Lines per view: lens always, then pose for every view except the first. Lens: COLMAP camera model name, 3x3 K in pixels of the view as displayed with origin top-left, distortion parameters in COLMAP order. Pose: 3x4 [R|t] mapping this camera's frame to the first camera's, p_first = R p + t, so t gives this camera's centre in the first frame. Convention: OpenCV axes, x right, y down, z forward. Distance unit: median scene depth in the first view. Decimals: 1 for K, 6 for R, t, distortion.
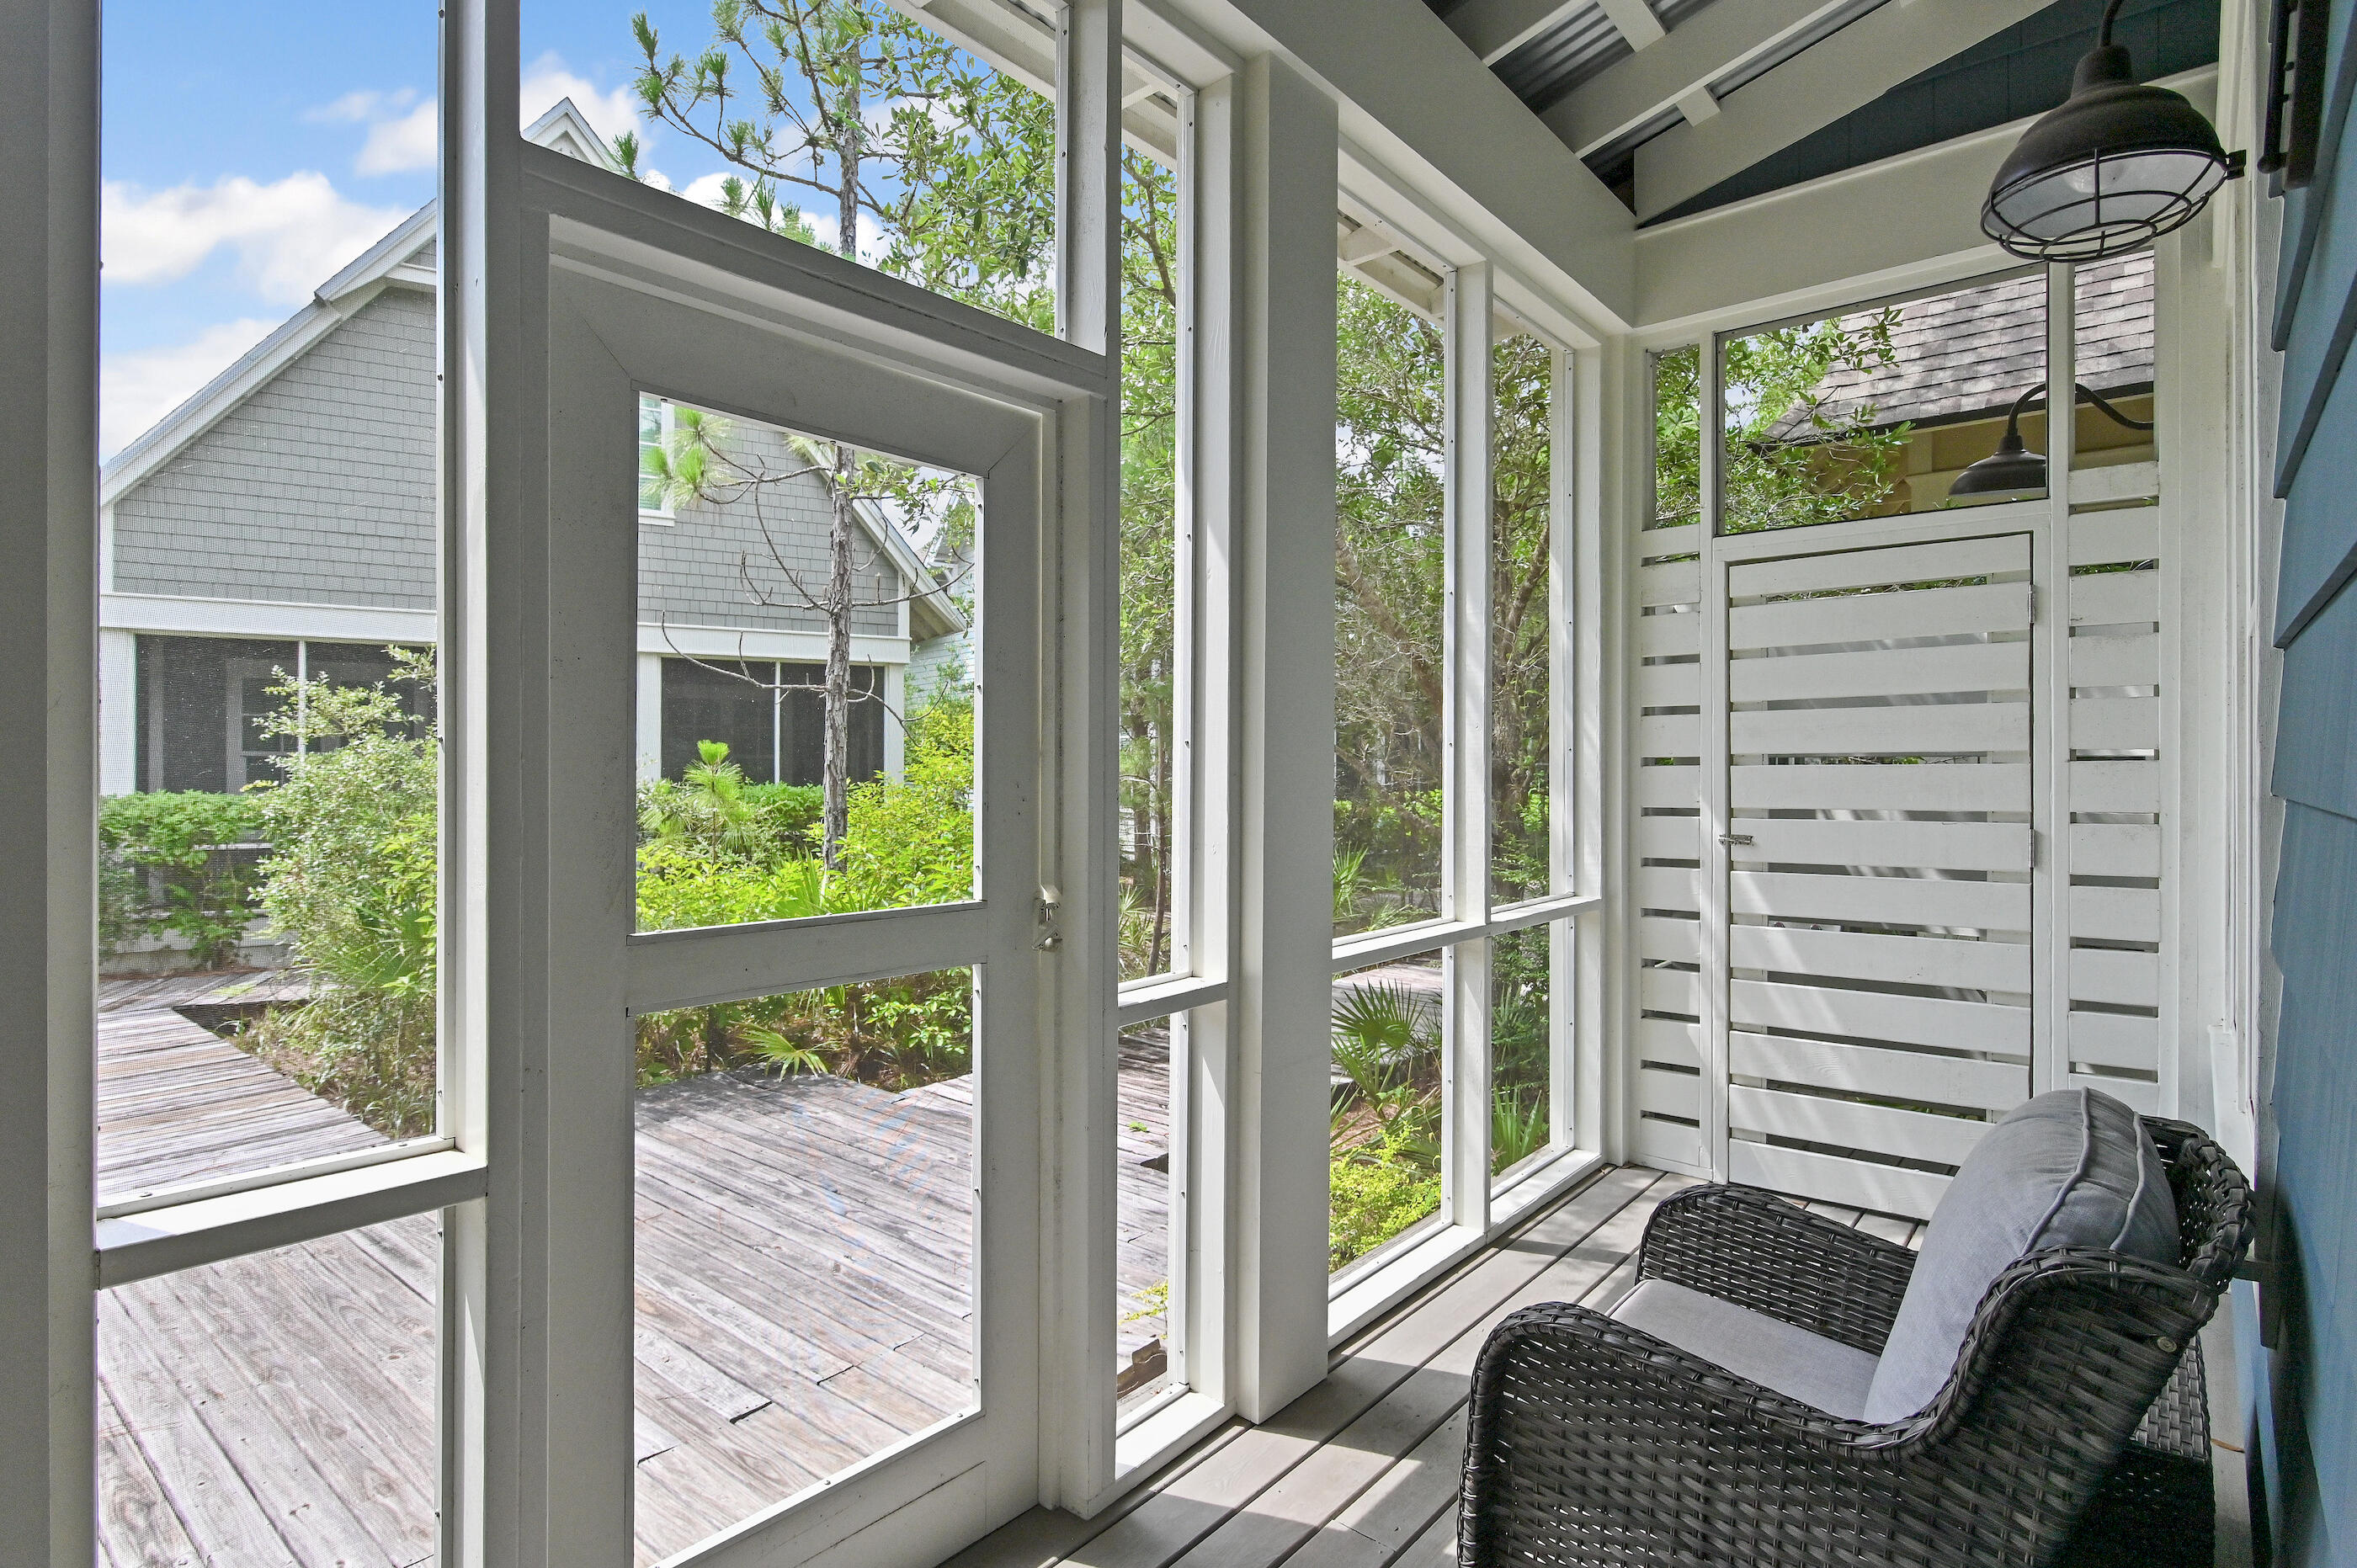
lens RADIAL K [[1177.4, 0, 1179.2], [0, 1177.4, 760.6], [0, 0, 1]] dist [0.000411, -0.000075]
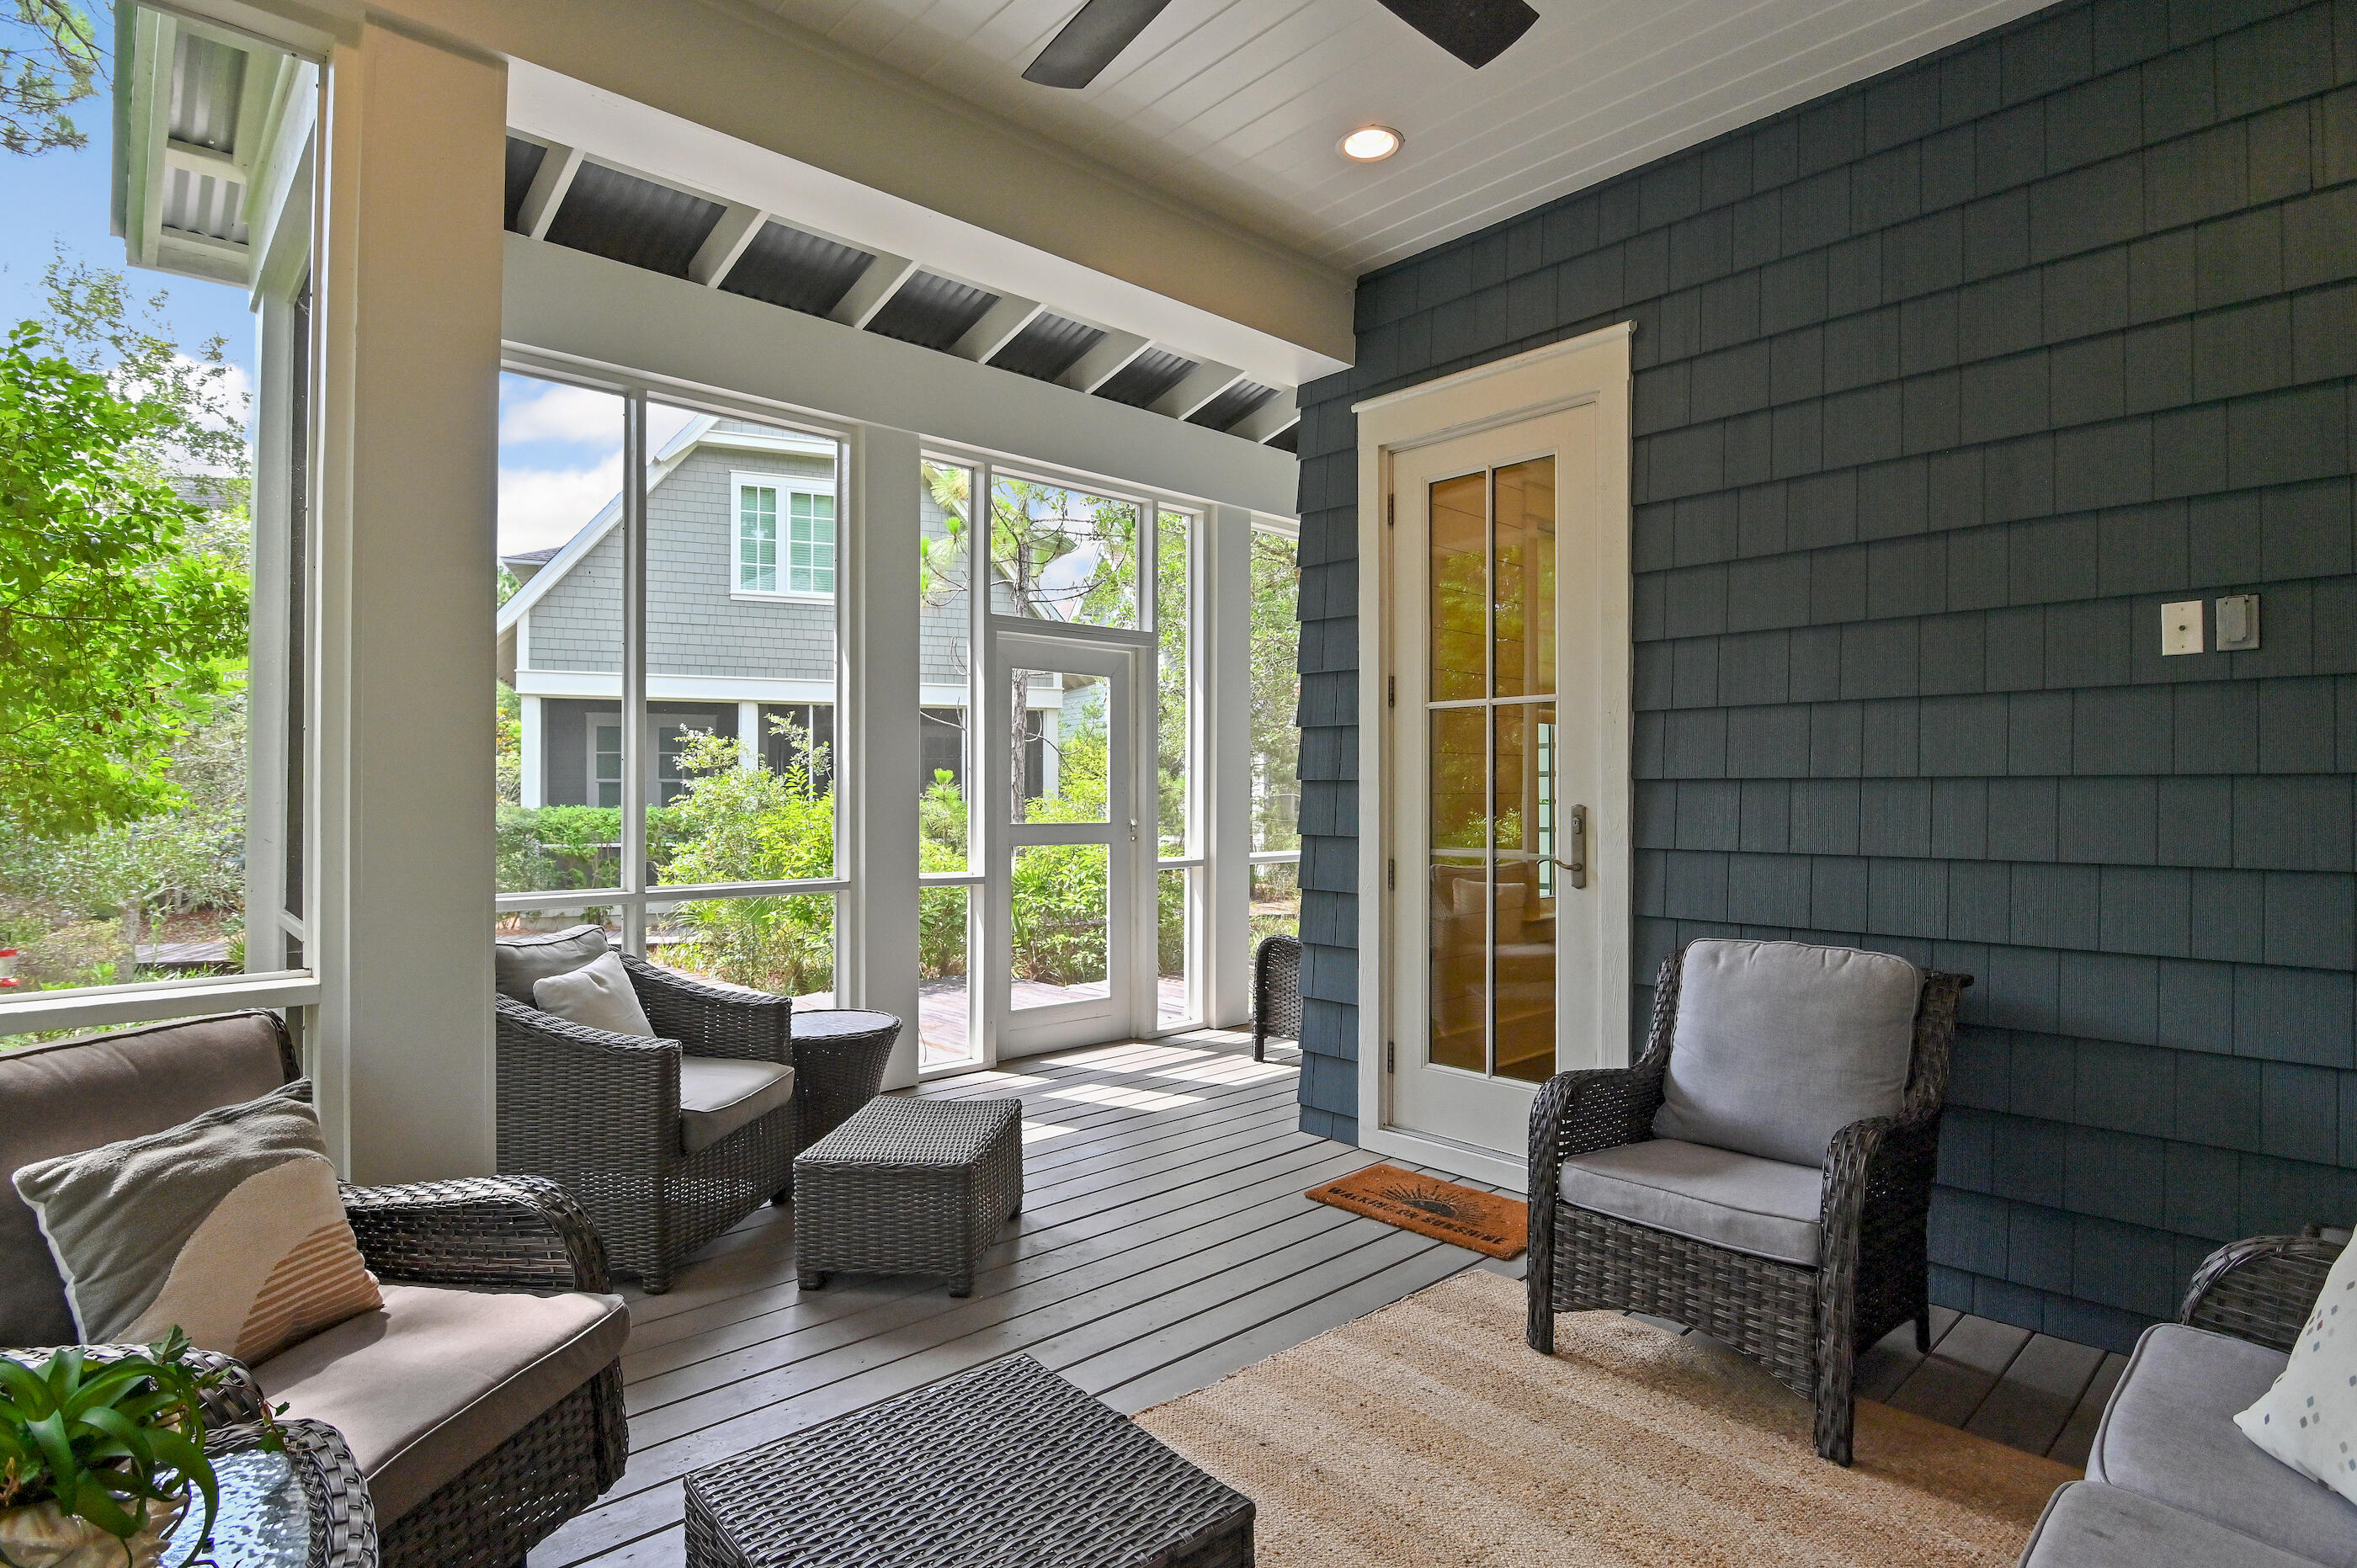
lens RADIAL K [[1177.4, 0, 1179.2], [0, 1177.4, 760.6], [0, 0, 1]] dist [0.000411, -0.000075]
pose [[0.993145, -0.006932, -0.116681, 0.069131], [0.004352, 0.999741, -0.022350, 0.006156], [0.116806, 0.021689, 0.992918, -0.379782]]
